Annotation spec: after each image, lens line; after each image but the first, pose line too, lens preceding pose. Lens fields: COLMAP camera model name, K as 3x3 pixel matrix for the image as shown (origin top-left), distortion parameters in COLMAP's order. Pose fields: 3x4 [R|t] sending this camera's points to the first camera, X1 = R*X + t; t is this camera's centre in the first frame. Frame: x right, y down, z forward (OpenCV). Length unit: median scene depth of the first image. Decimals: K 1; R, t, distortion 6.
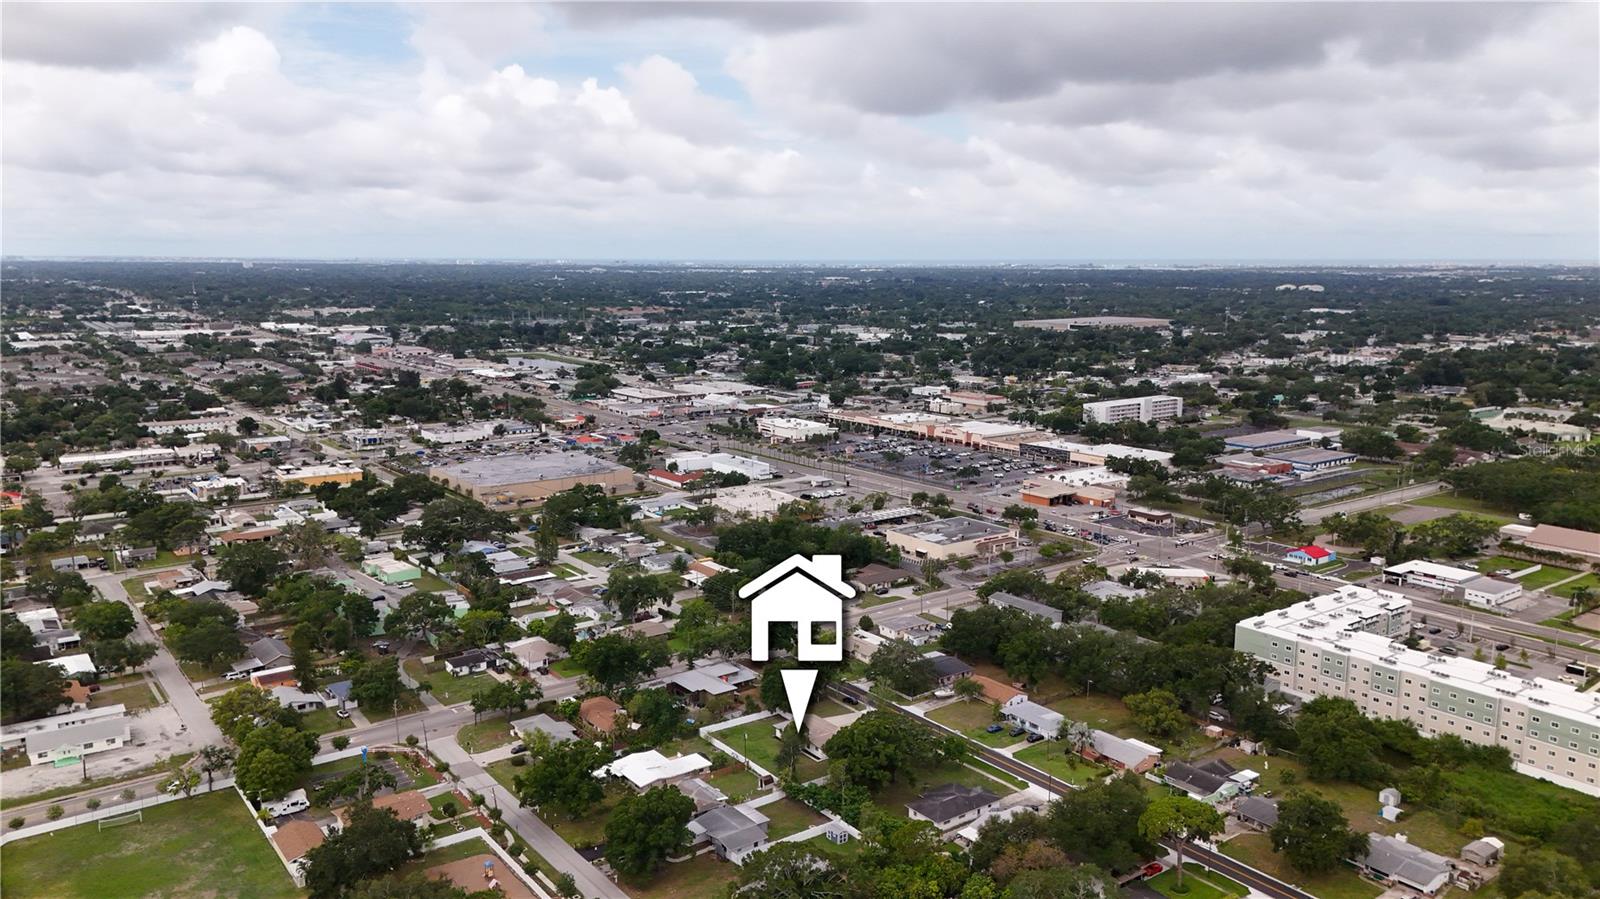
lens RADIAL K [[1166.9, 0, 800.0], [0, 1166.9, 449.5], [0, 0, 1]] dist [0.039487, 0.000004]
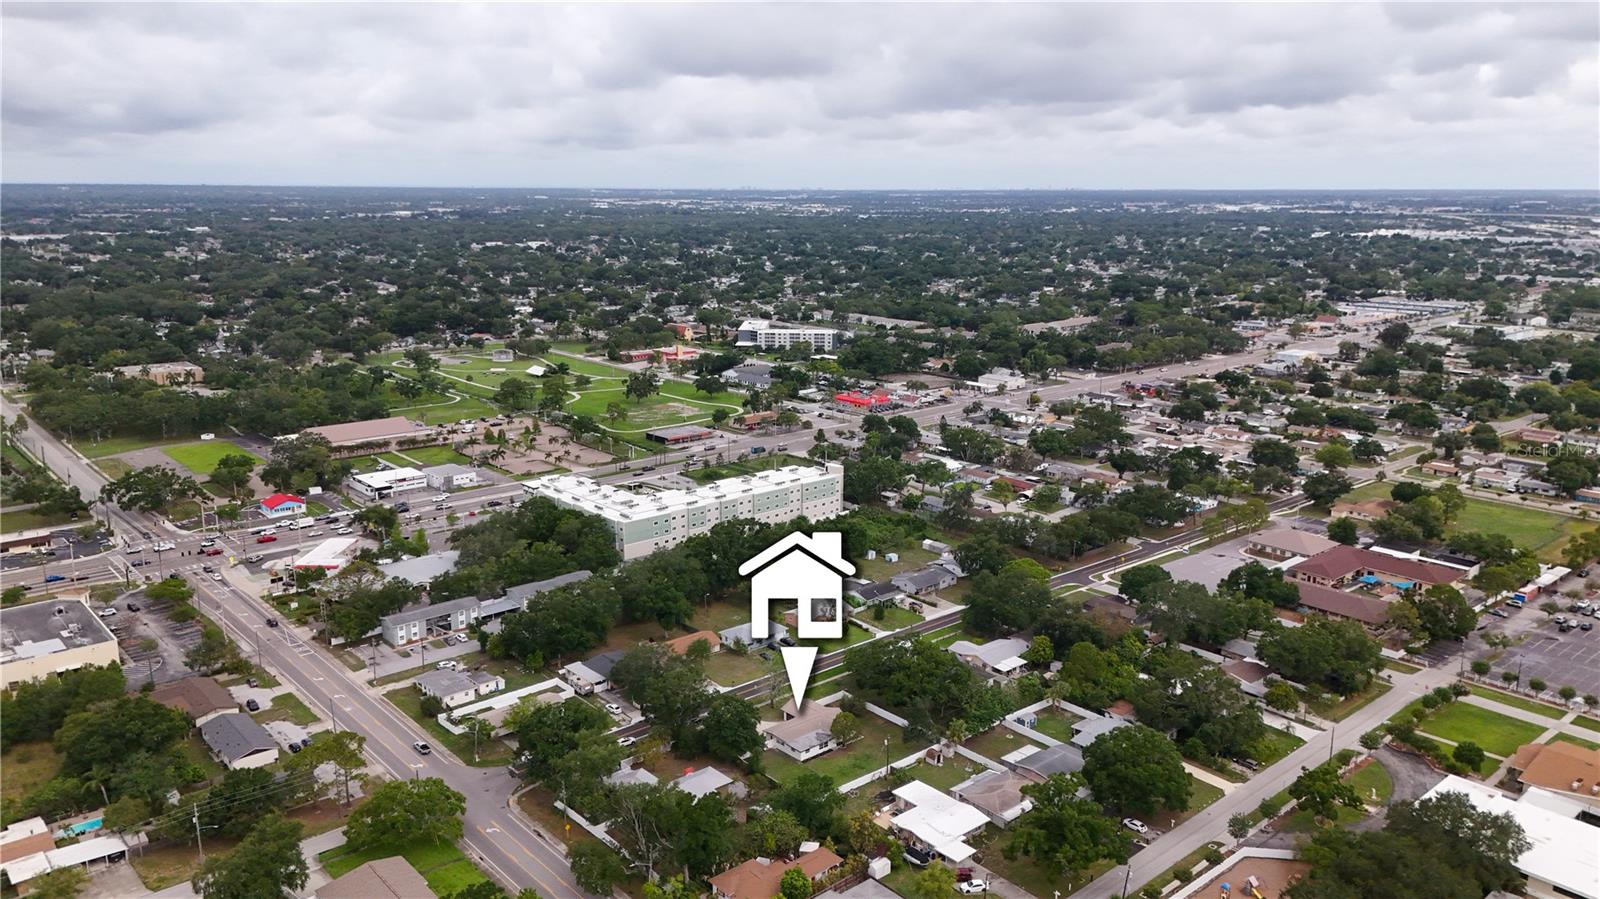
lens RADIAL K [[1166.9, 0, 800.0], [0, 1166.9, 449.5], [0, 0, 1]] dist [0.039487, 0.000004]
pose [[-0.076896, -0.223485, 0.971669, -0.686273], [0.160421, 0.959084, 0.233286, -0.144595], [-0.984049, 0.173815, -0.037898, 0.865249]]
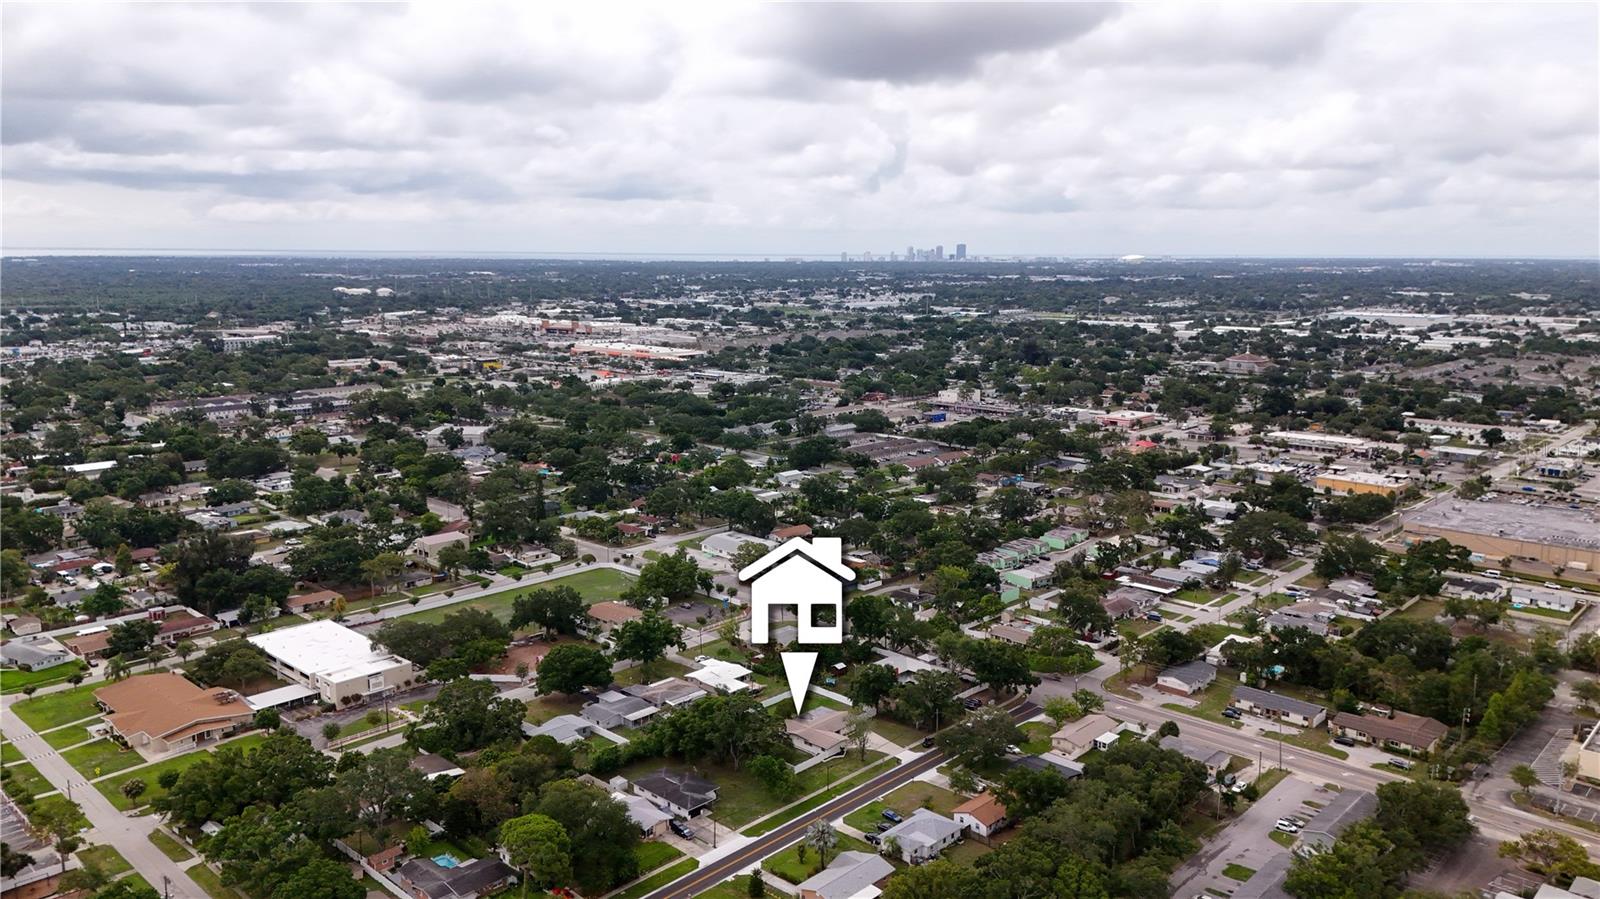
lens RADIAL K [[1166.9, 0, 800.0], [0, 1166.9, 449.5], [0, 0, 1]] dist [0.039487, 0.000004]
pose [[0.178062, 0.167132, -0.969722, 0.813694], [-0.169663, 0.975926, 0.137047, -0.107674], [0.969282, 0.140123, 0.202132, 0.645442]]
